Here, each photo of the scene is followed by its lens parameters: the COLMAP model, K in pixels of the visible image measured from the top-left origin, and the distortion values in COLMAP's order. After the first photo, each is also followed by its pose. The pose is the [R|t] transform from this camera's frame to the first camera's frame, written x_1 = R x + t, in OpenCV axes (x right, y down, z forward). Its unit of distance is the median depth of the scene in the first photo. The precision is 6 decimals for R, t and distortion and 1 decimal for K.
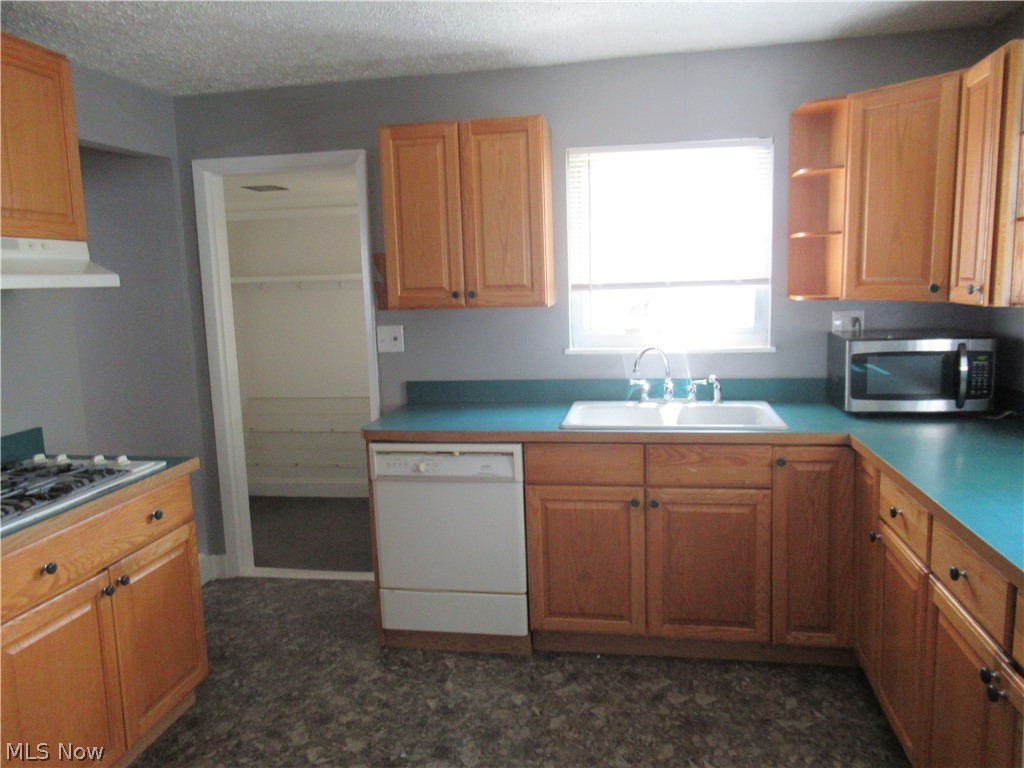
lens RADIAL K [[765.0, 0, 512.0], [0, 765.0, 385.4], [0, 0, 1]] dist [-0.001497, -0.003594]
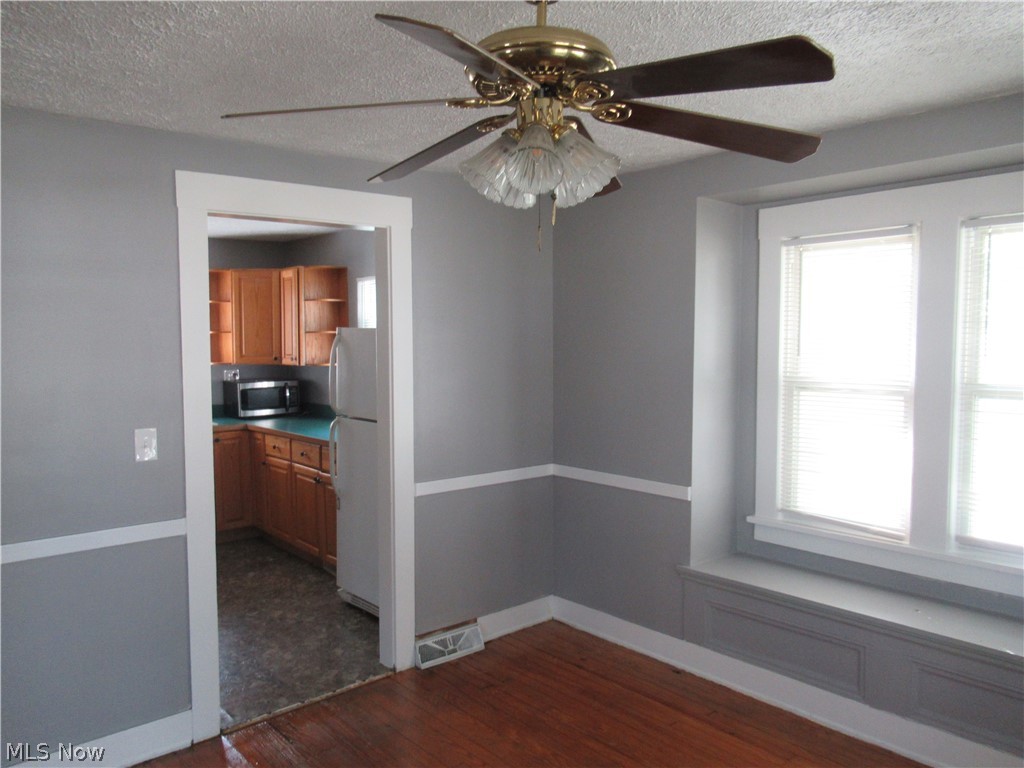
lens RADIAL K [[765.0, 0, 512.4], [0, 765.0, 391.1], [0, 0, 1]] dist [-0.001497, -0.003594]
pose [[0.633523, -0.024837, 0.773325, -0.832932], [0.094726, 0.994456, -0.045662, 0.153020], [-0.767903, 0.102182, 0.632364, -1.065152]]
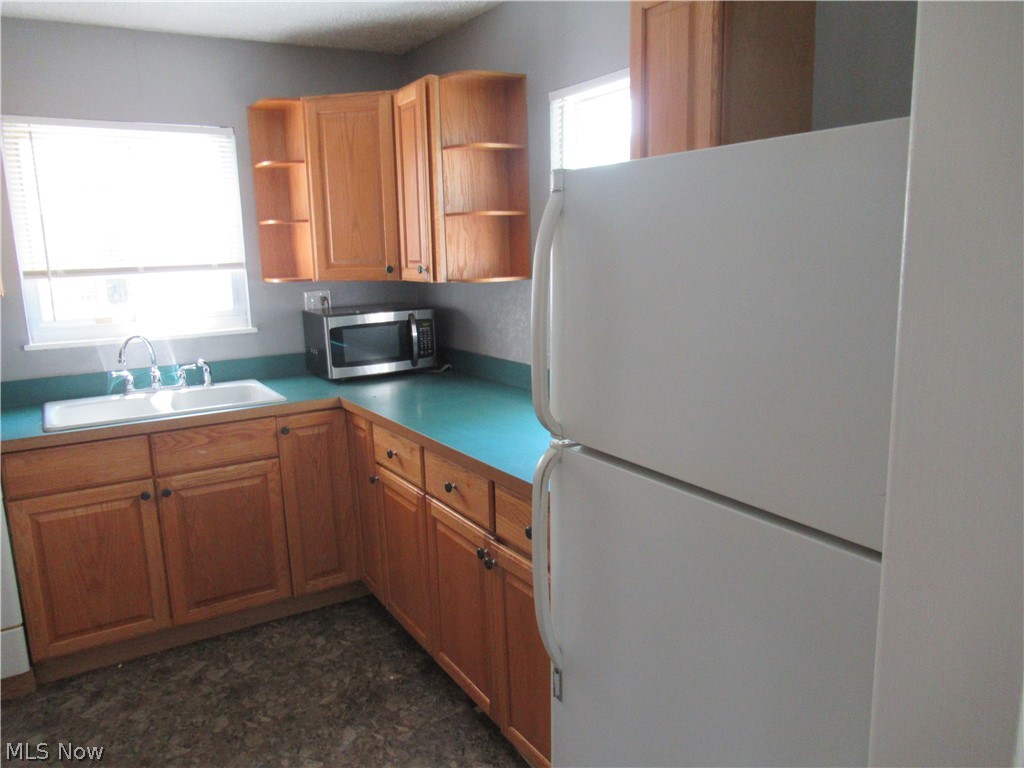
lens RADIAL K [[765.0, 0, 510.8], [0, 765.0, 387.1], [0, 0, 1]] dist [-0.001497, -0.003594]
pose [[0.752331, -0.113431, 0.648946, -0.118935], [0.100408, 0.993300, 0.057218, 0.008948], [-0.651088, 0.022113, 0.758680, -0.045166]]
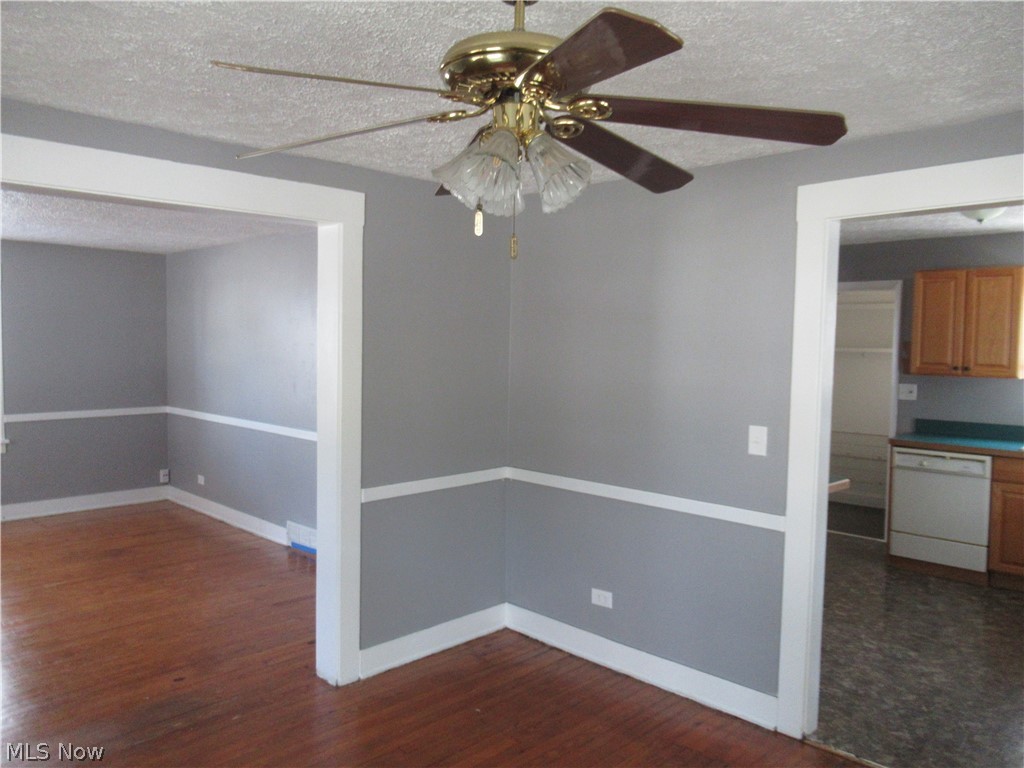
lens RADIAL K [[765.0, 0, 503.9], [0, 765.0, 383.1], [0, 0, 1]] dist [-0.001497, -0.003594]
pose [[0.822184, 0.074874, -0.564276, 0.079376], [-0.118217, 0.992158, -0.040599, 0.131319], [0.556811, 0.100087, 0.824587, -1.229883]]
